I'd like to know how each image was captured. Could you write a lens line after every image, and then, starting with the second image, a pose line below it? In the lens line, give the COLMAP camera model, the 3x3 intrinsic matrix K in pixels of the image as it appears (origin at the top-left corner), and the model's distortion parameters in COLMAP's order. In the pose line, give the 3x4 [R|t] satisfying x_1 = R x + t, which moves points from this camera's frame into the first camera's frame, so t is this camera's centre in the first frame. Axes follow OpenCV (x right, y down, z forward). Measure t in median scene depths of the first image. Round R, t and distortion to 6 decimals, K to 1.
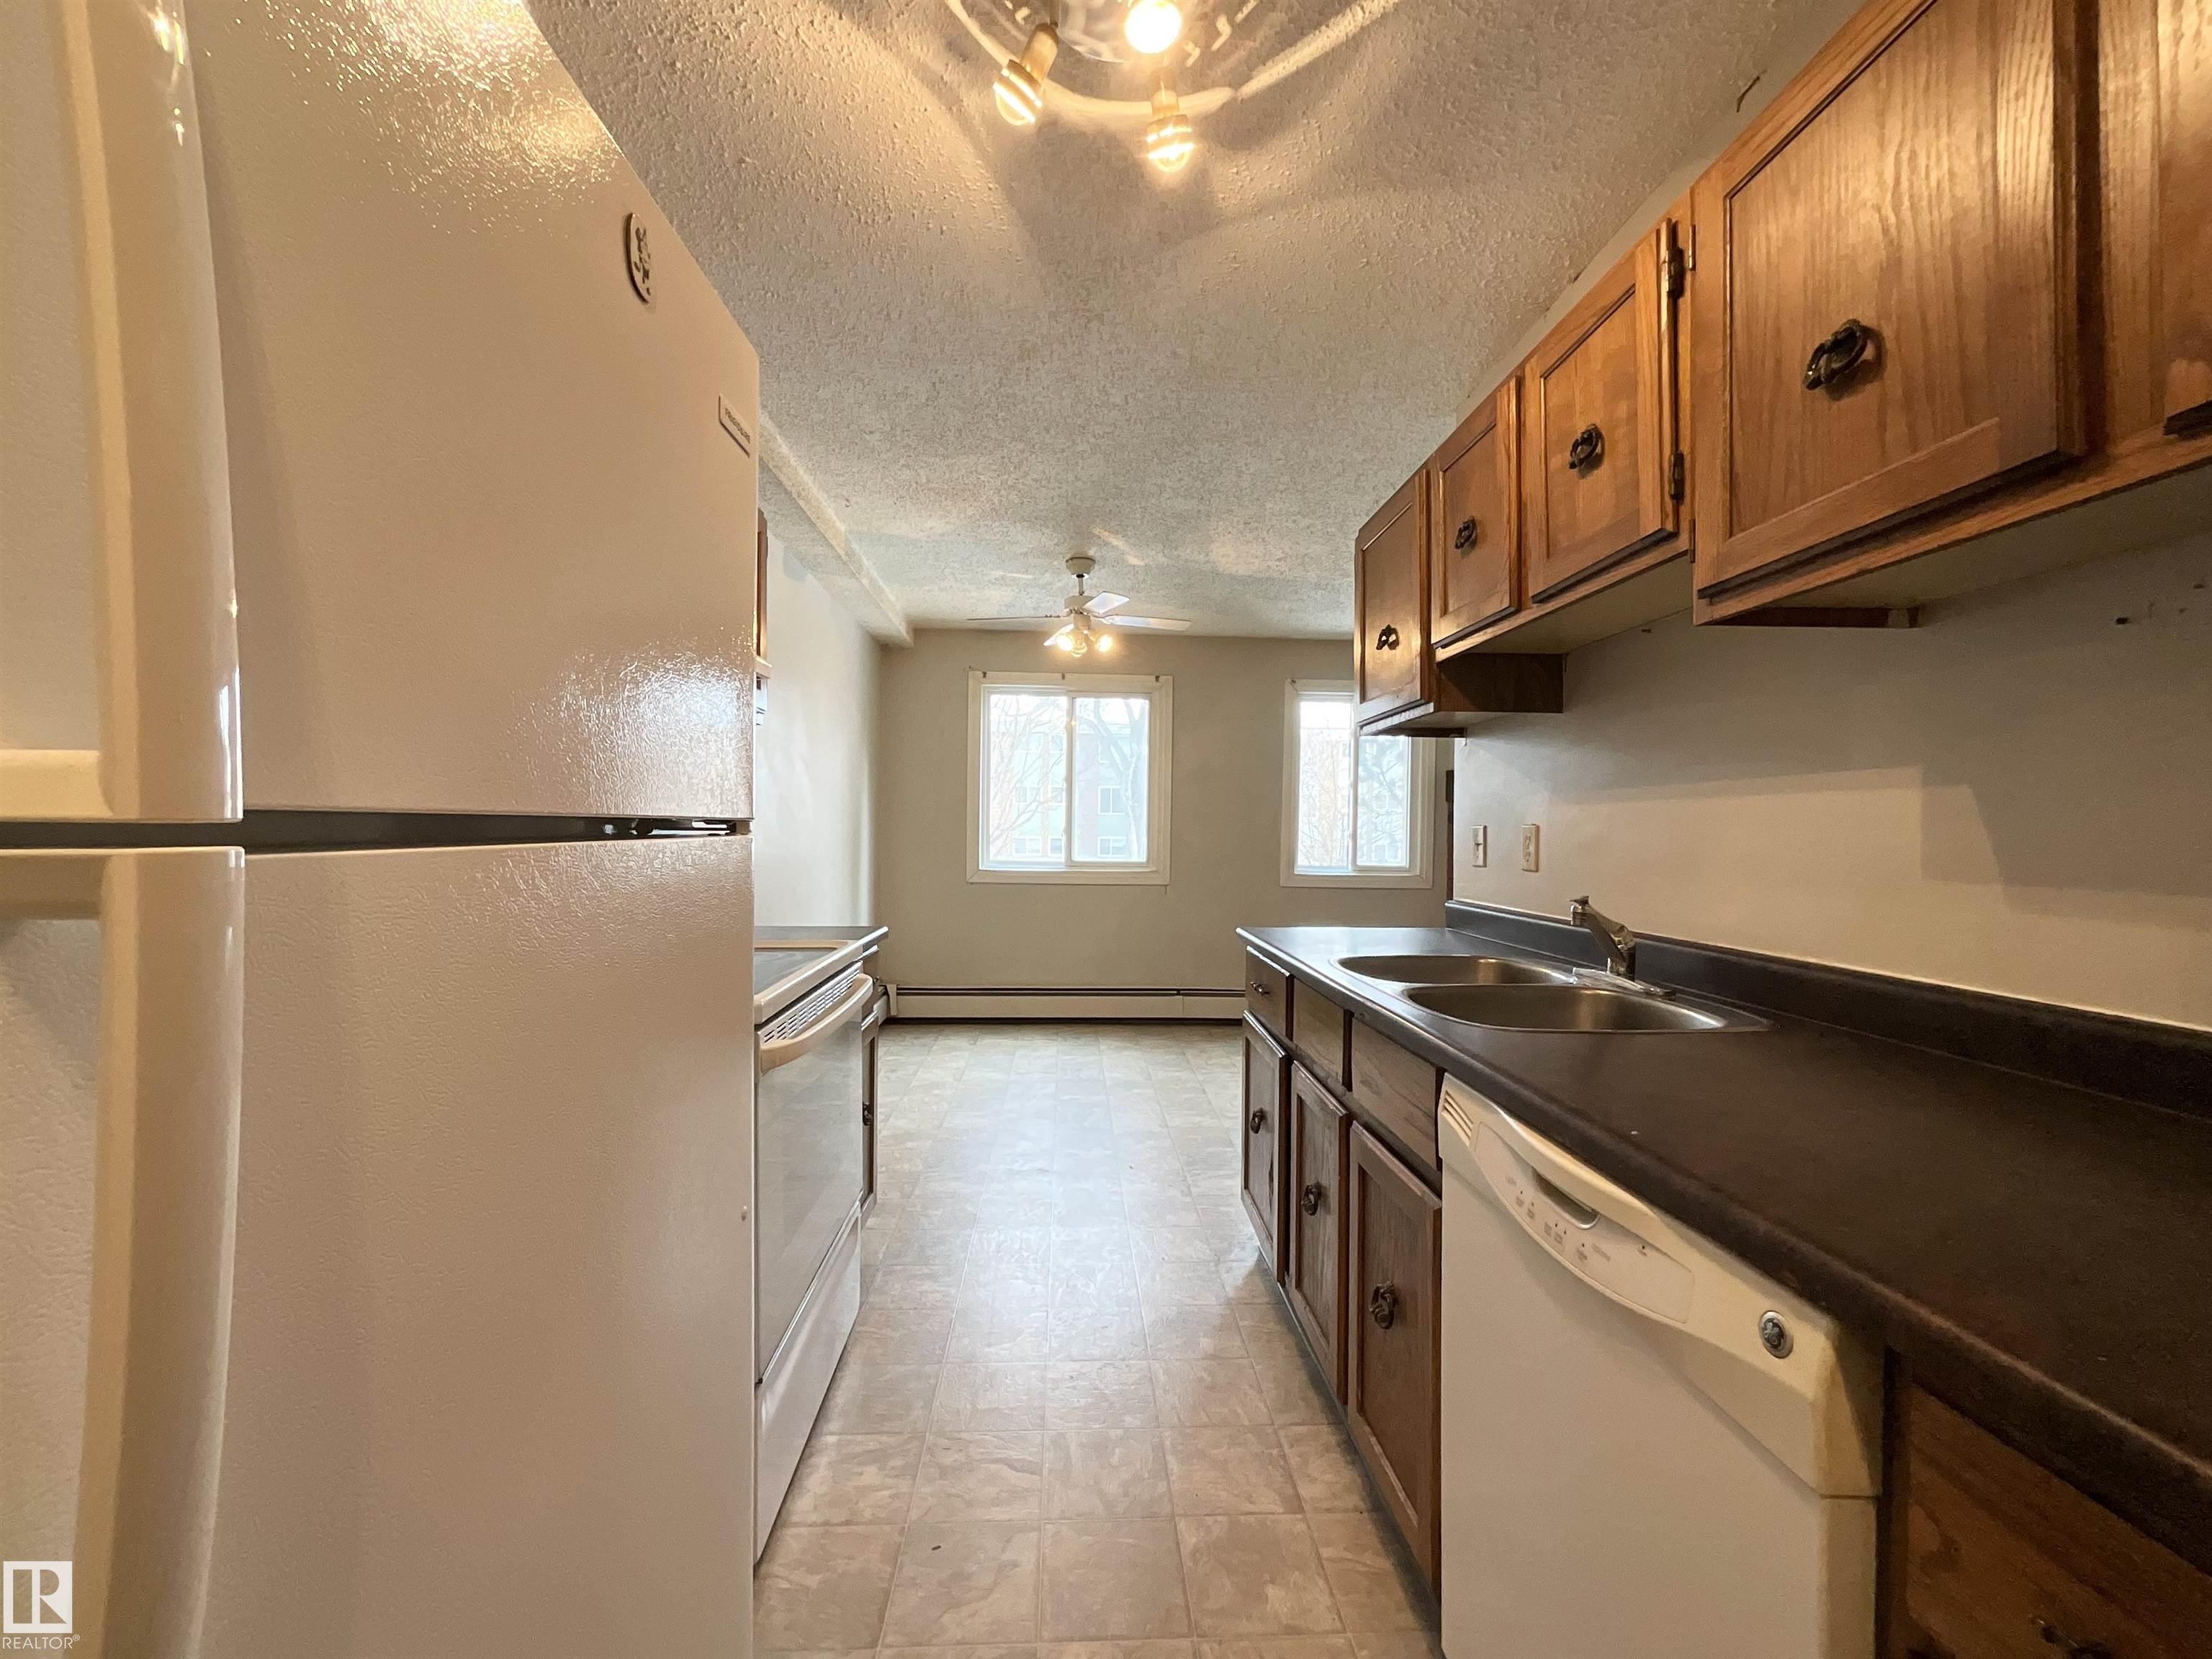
lens RADIAL K [[878.9, 0, 1119.6], [0, 878.9, 835.1], [0, 0, 1]] dist [0.000212, 0.000009]
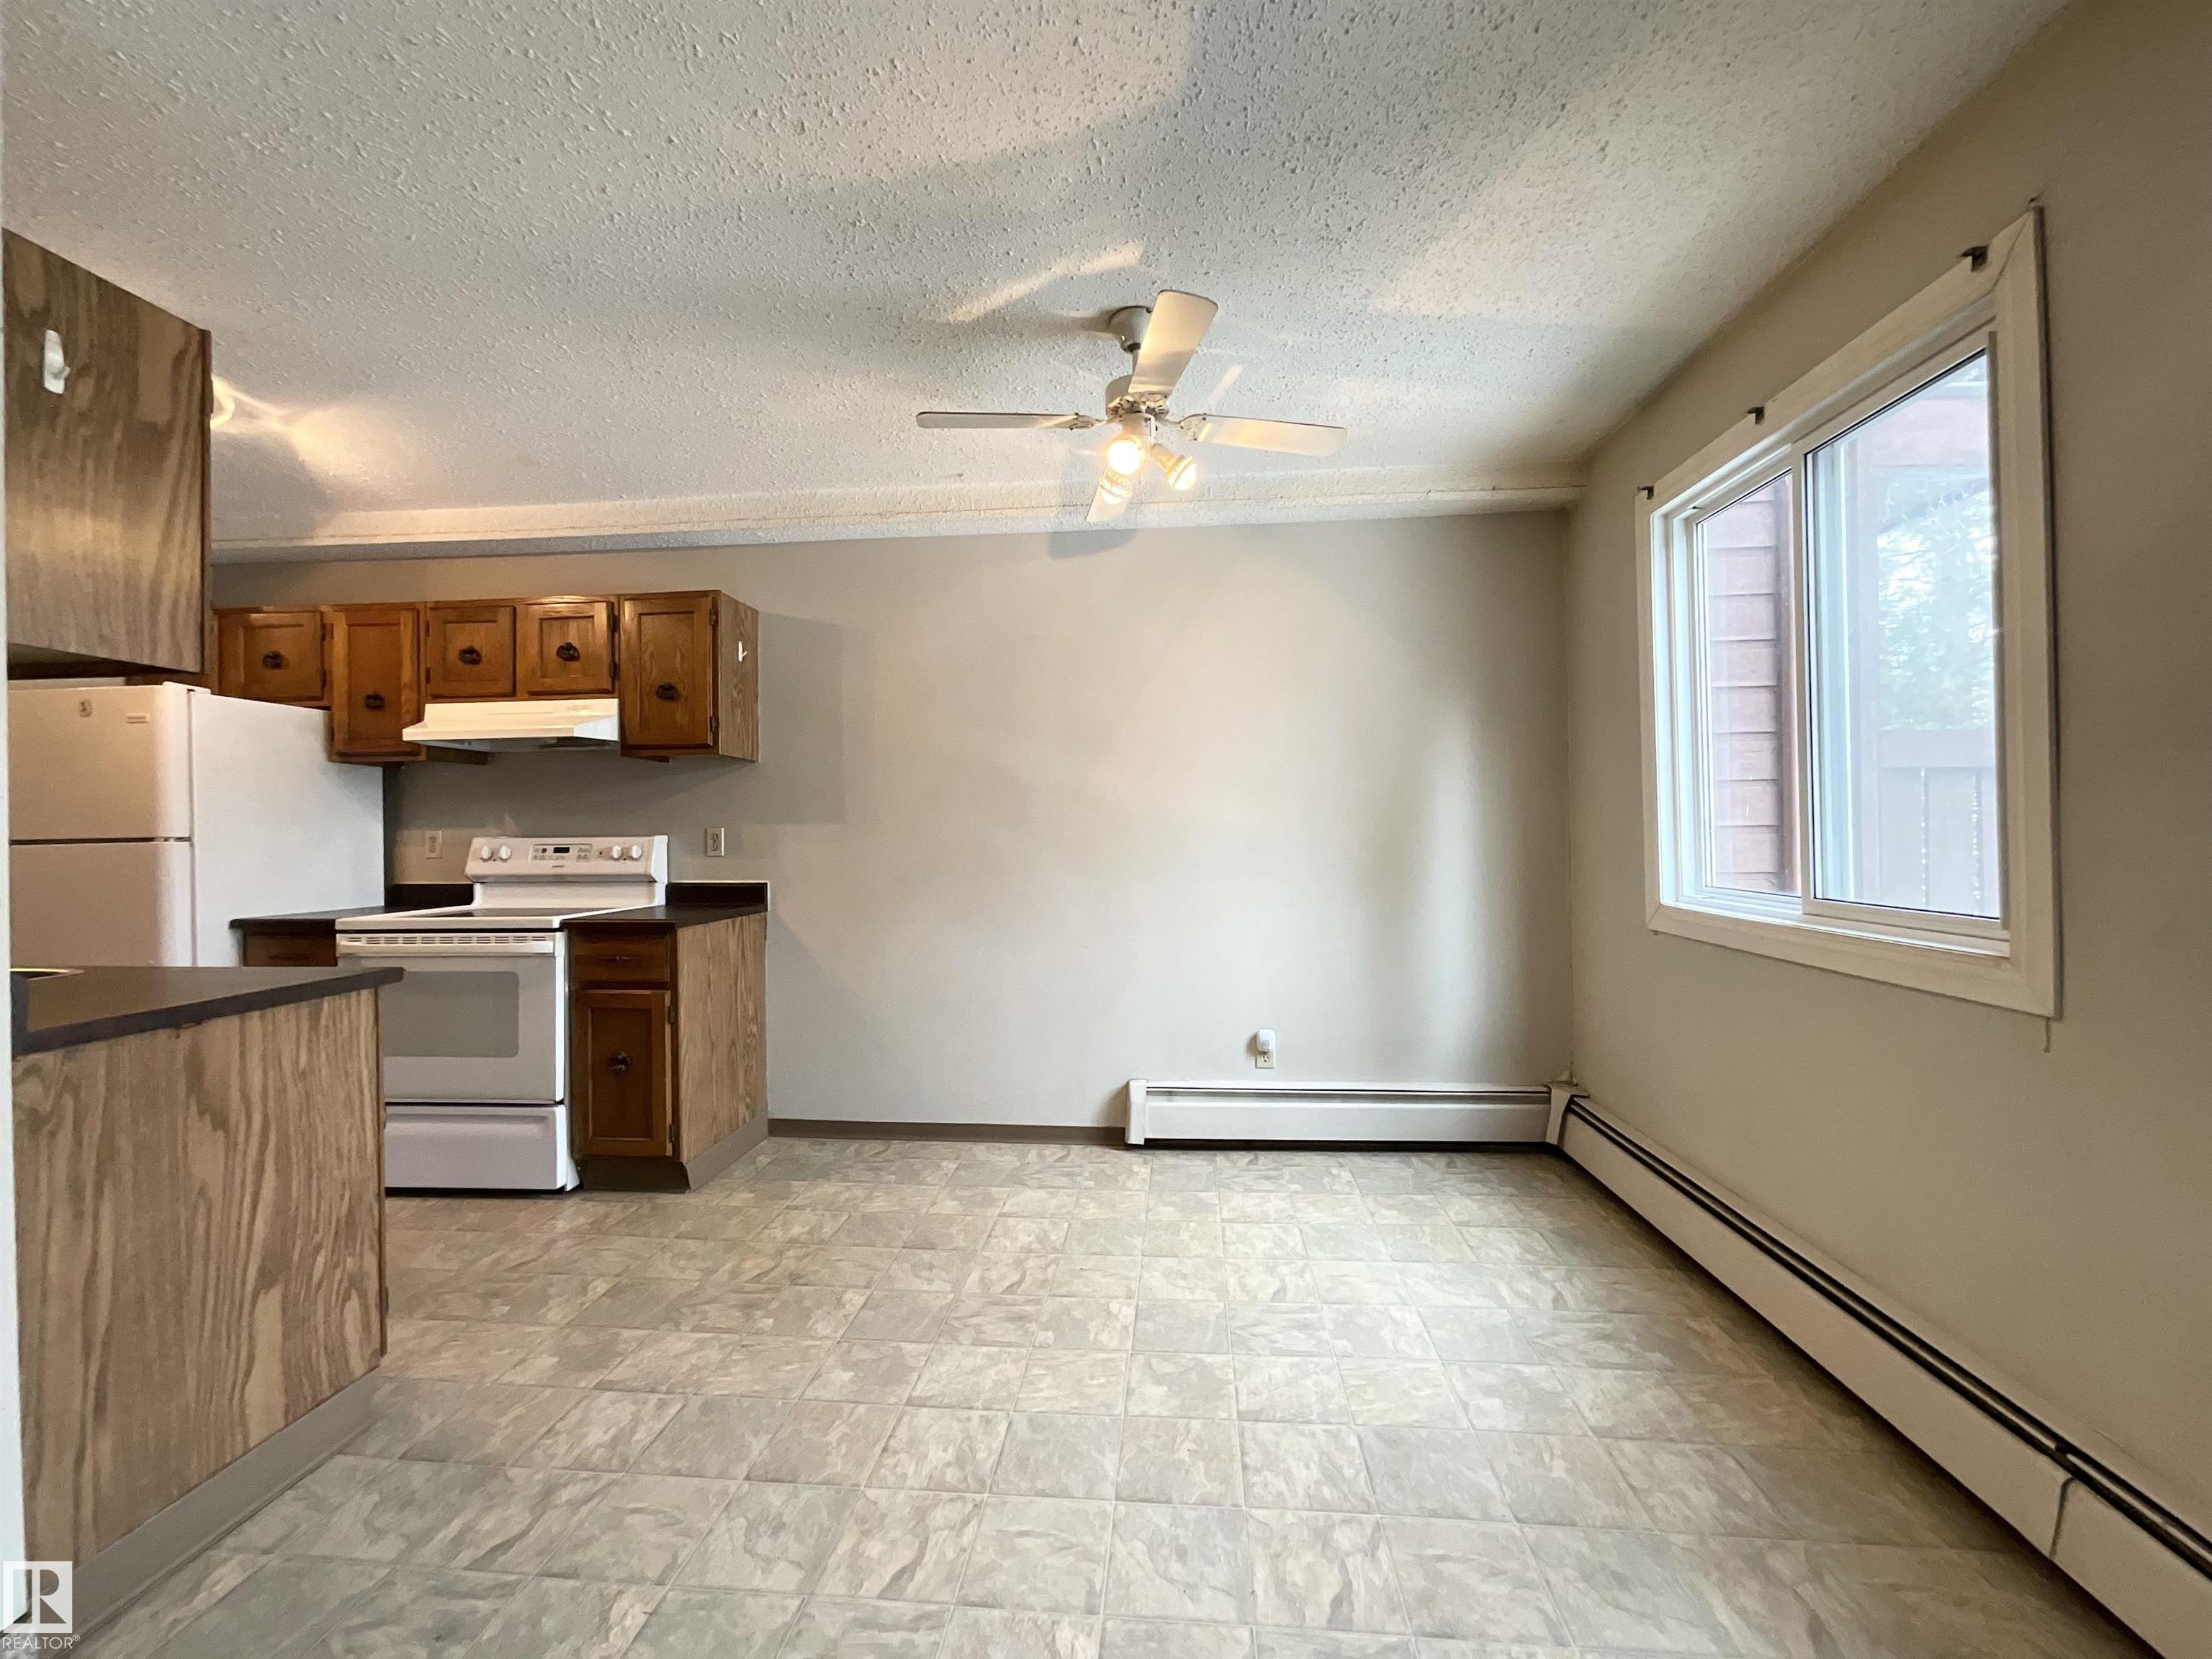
lens RADIAL K [[889.3, 0, 1107.4], [0, 889.3, 834.3], [0, 0, 1]] dist [-0.000538, -0.000059]
pose [[-0.145882, -0.006714, -0.989279, 1.333618], [0.006297, 0.999950, -0.007715, 0.010999], [0.989282, -0.007355, -0.145832, 2.881380]]
